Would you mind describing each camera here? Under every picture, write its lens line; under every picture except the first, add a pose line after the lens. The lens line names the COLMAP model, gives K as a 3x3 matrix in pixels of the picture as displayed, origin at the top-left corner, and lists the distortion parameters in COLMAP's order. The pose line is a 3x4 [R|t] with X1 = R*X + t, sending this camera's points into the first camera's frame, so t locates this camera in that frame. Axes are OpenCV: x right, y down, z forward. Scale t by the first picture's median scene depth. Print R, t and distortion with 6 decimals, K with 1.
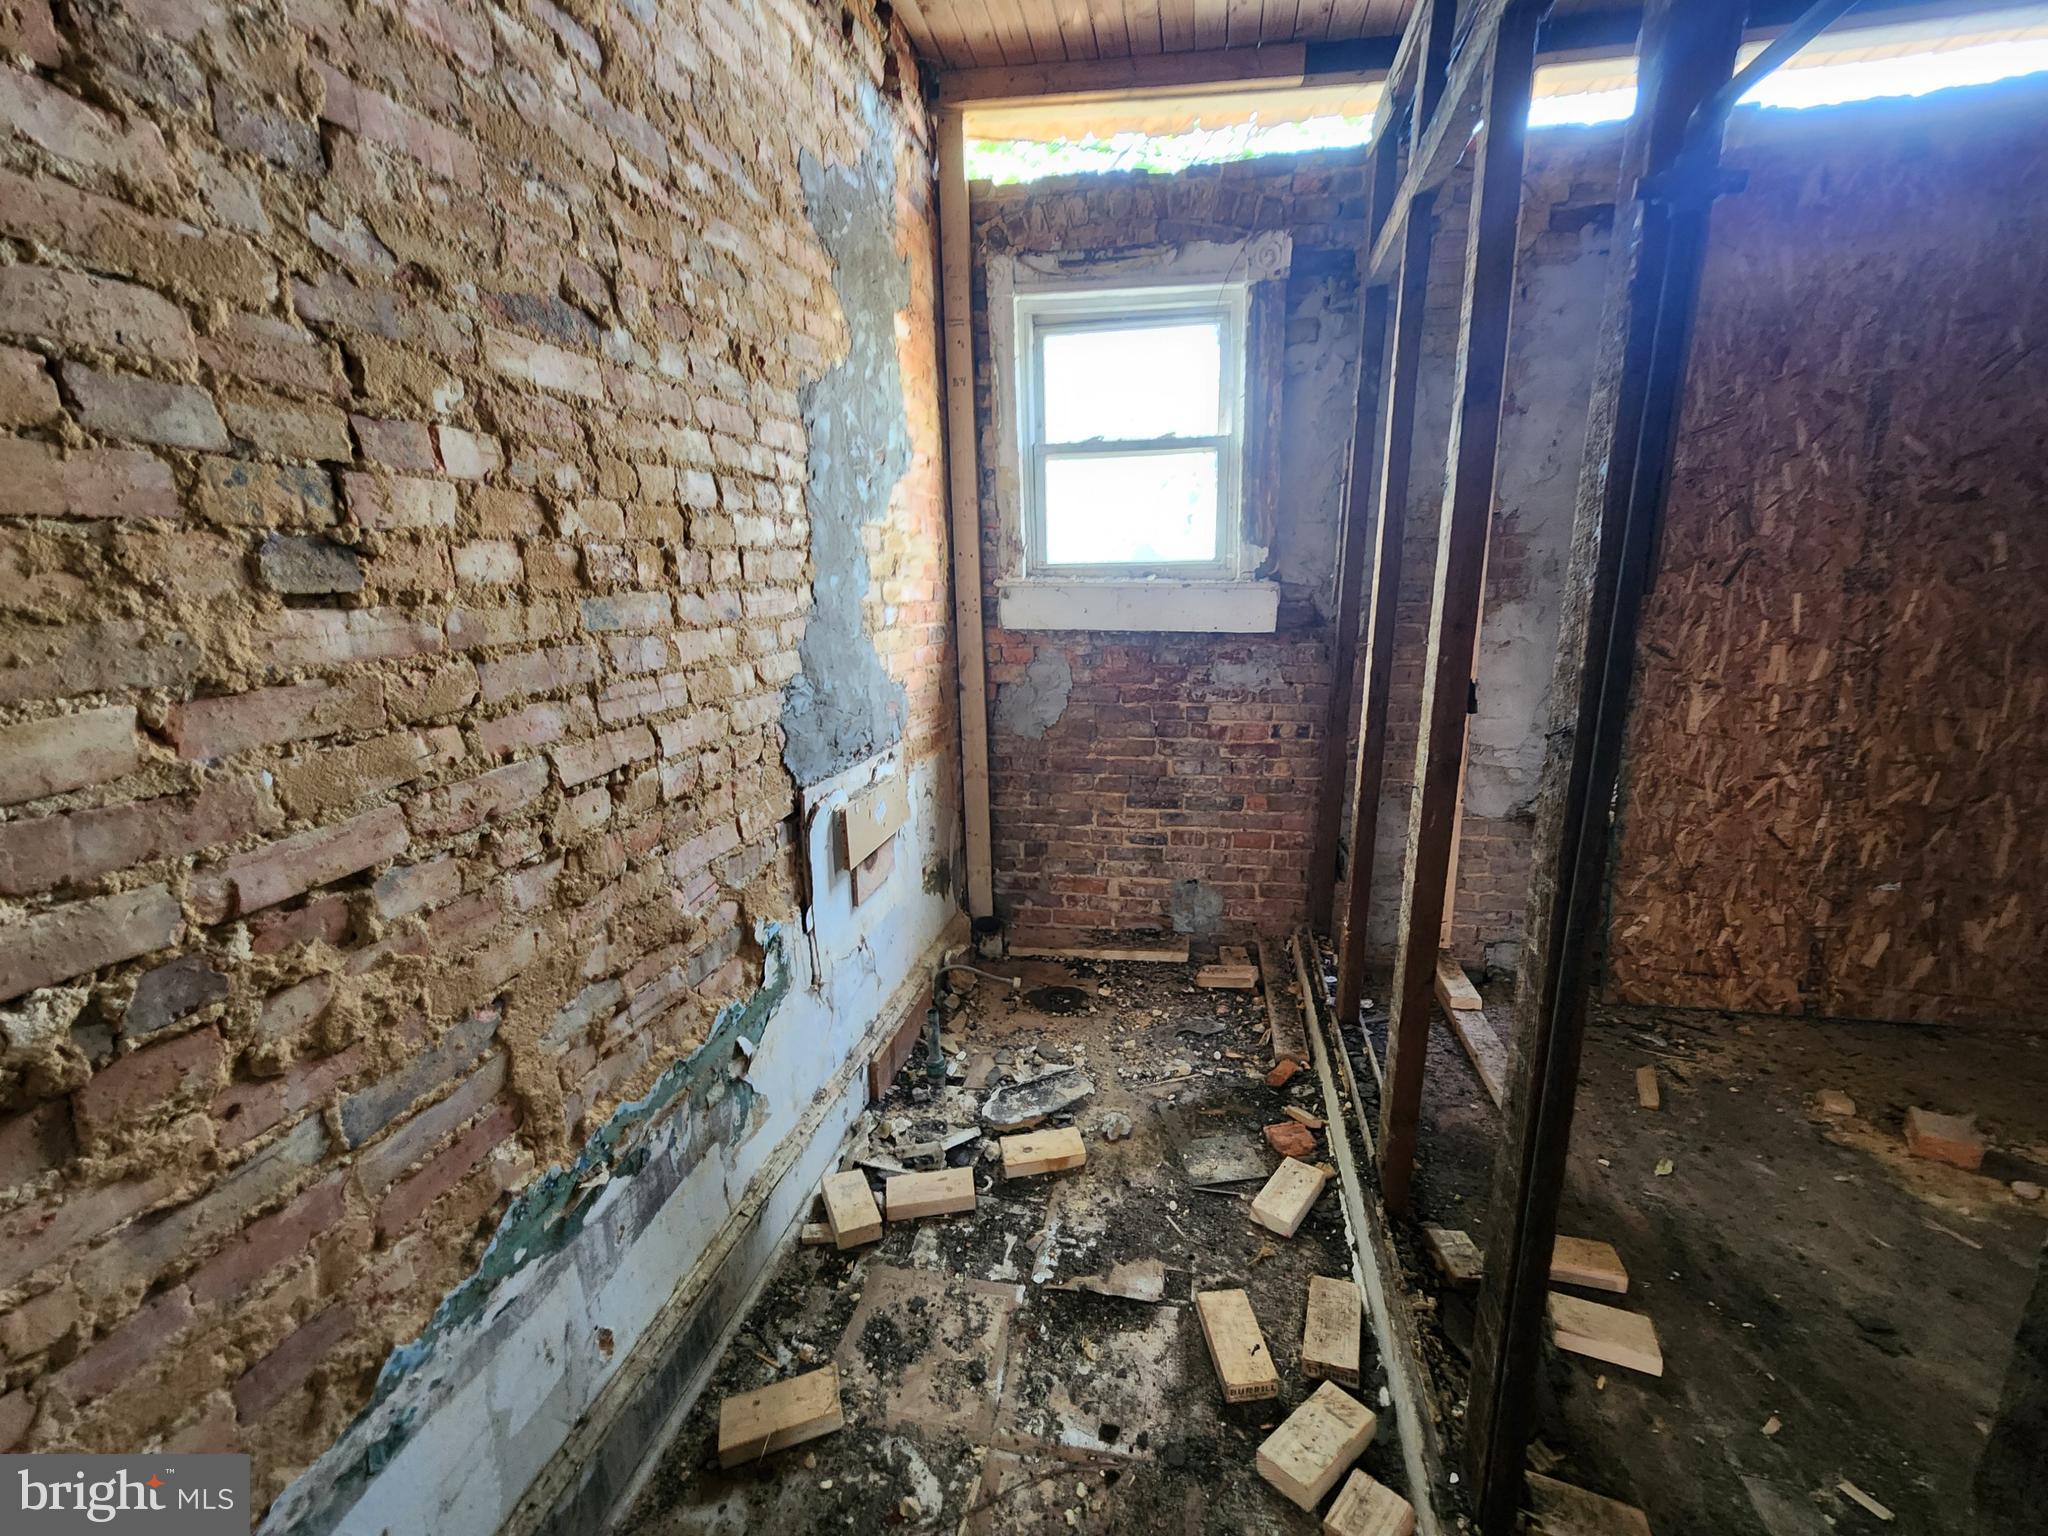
lens RADIAL K [[848.7, 0, 1038.8], [0, 848.7, 766.2], [0, 0, 1]] dist [-0.004375, 0.001763]
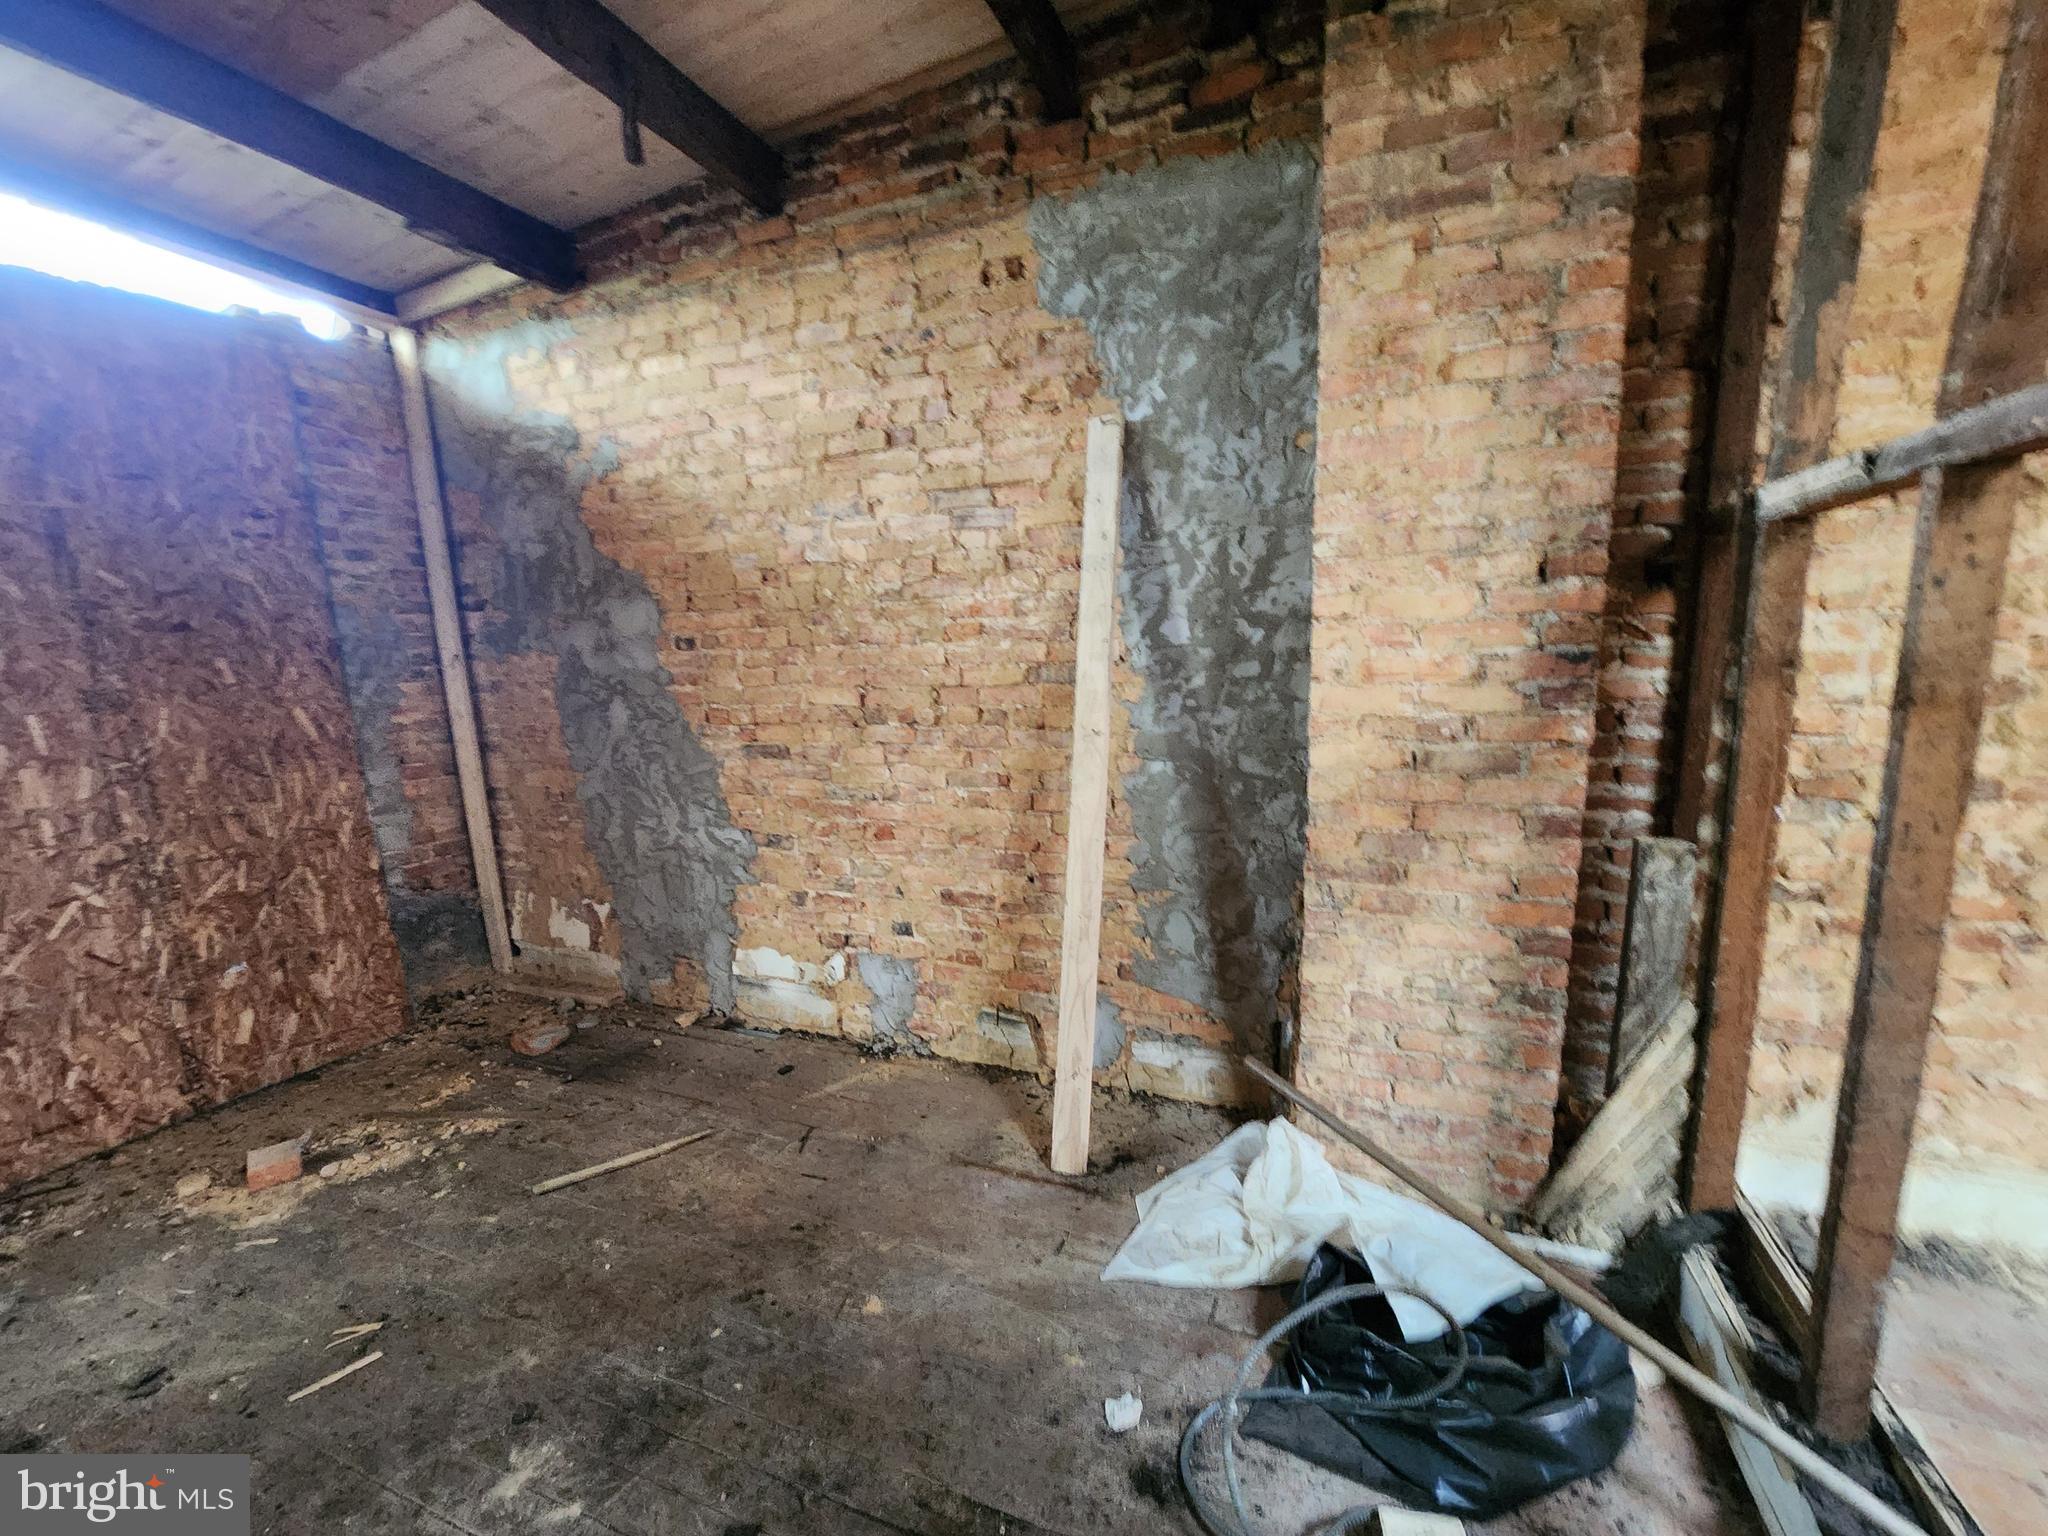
lens RADIAL K [[848.7, 0, 1028.5], [0, 848.7, 785.4], [0, 0, 1]] dist [-0.004375, 0.001763]
pose [[0.193484, -0.121581, 0.973541, 0.153005], [0.232130, 0.969791, 0.074978, 0.066963], [-0.953247, 0.211481, 0.215861, -0.285858]]
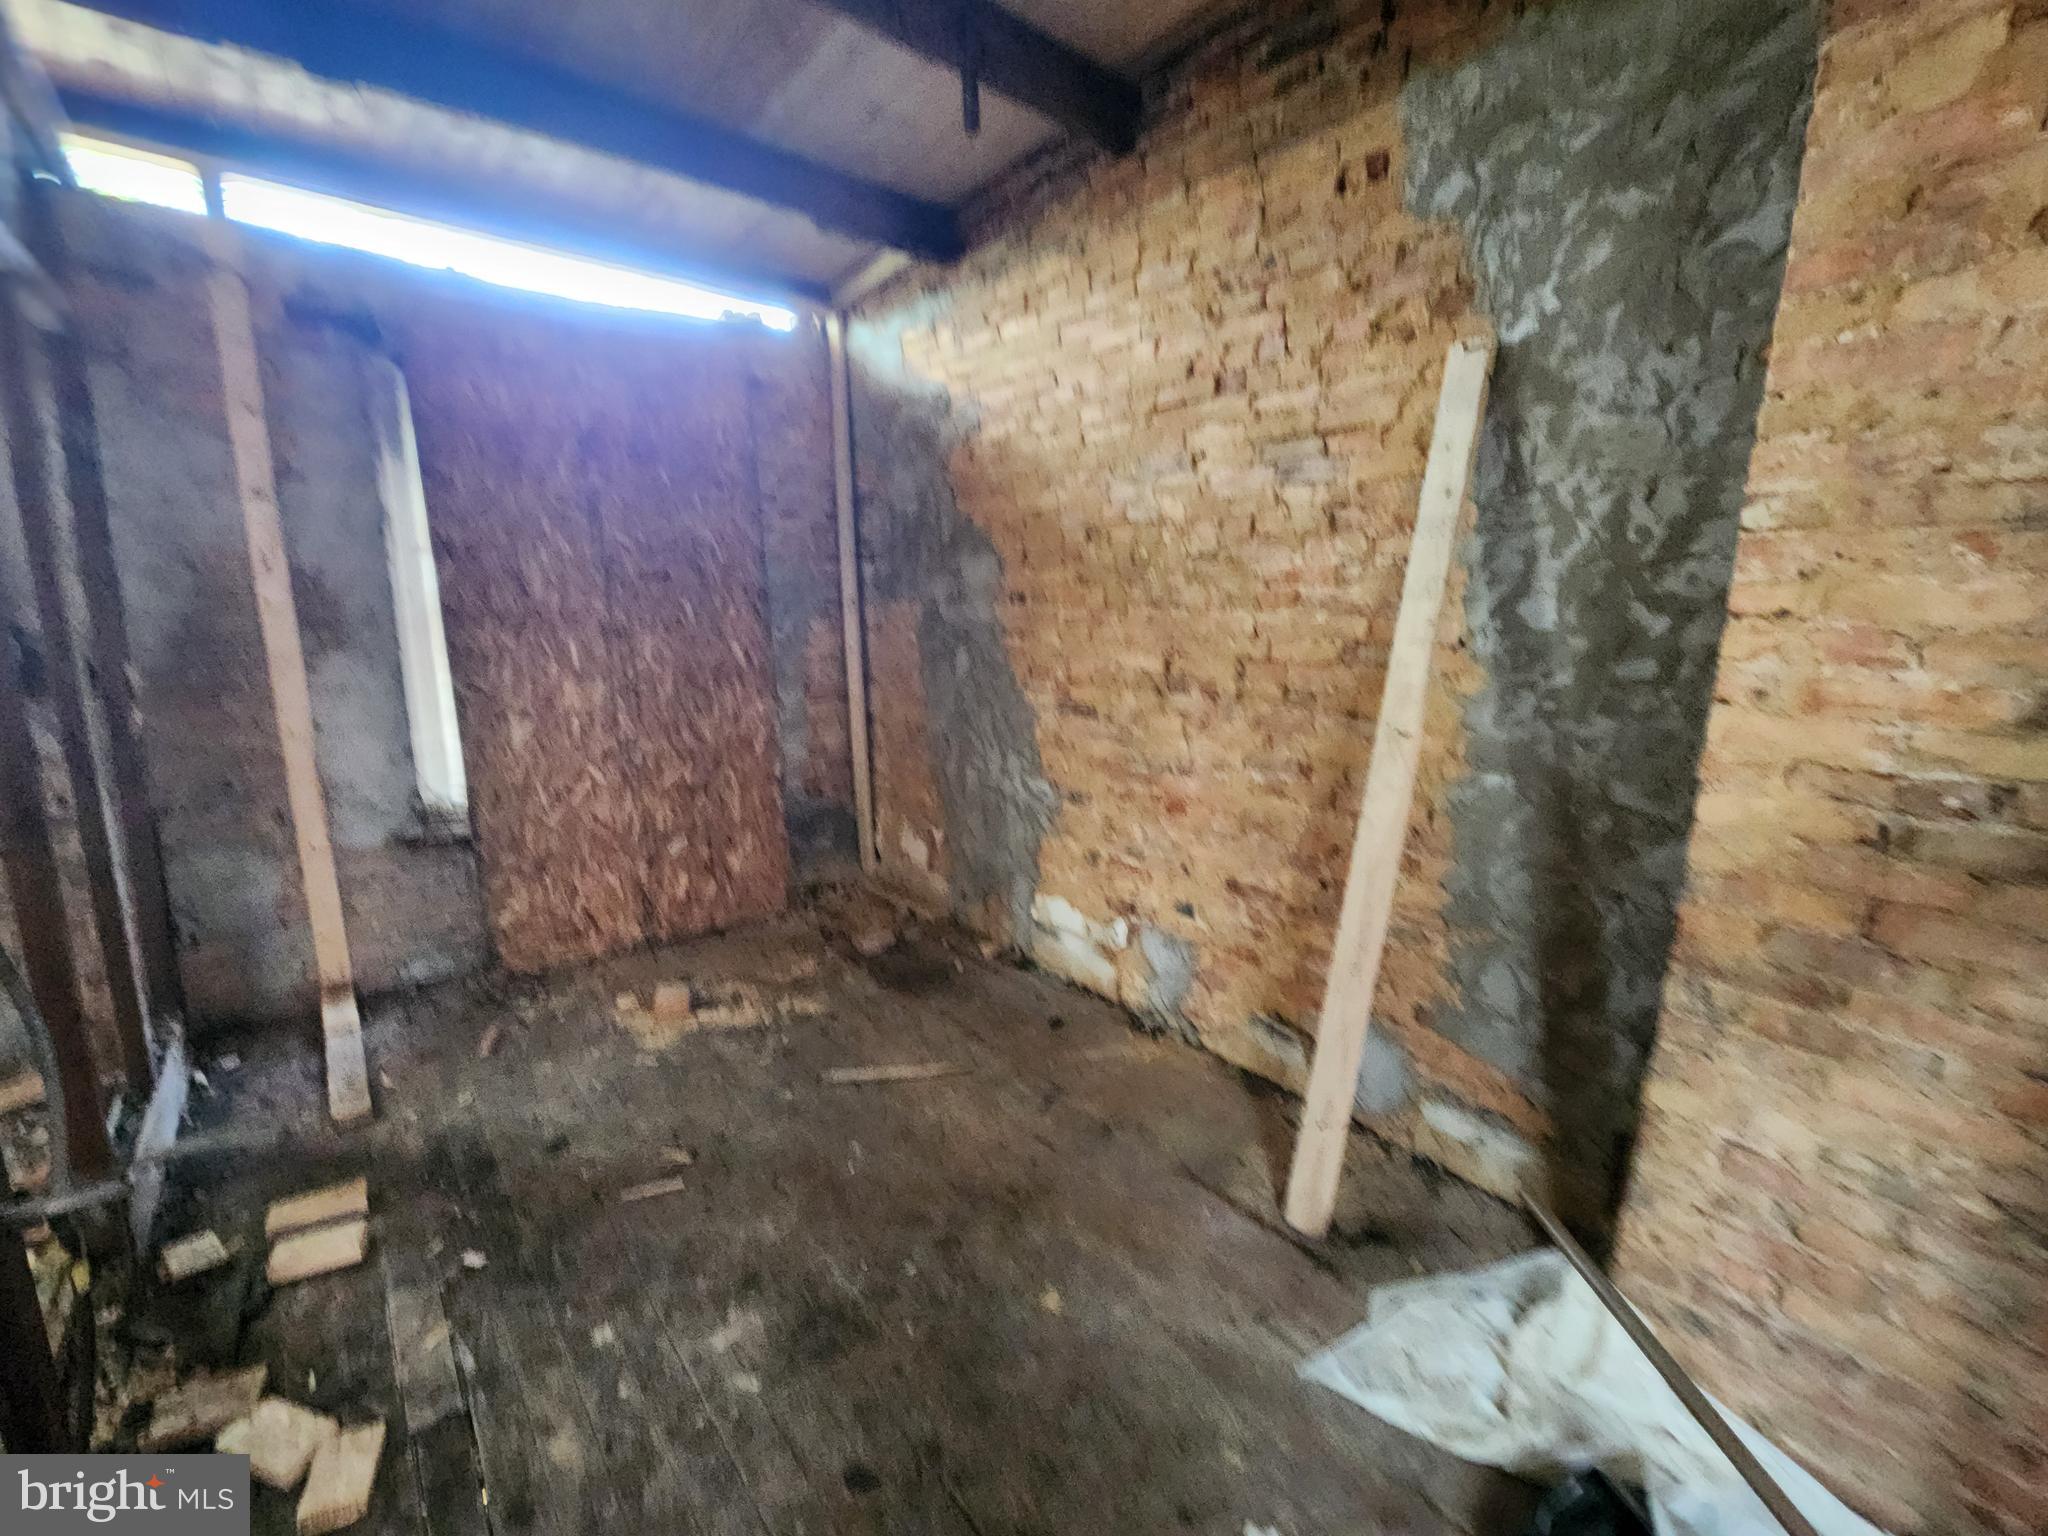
lens RADIAL K [[848.7, 0, 1026.1], [0, 848.7, 761.1], [0, 0, 1]] dist [-0.004375, 0.001763]
pose [[0.618042, -0.118903, 0.777101, 0.262791], [0.147410, 0.988491, 0.034010, 0.045612], [-0.772201, 0.093533, 0.628456, -0.382566]]
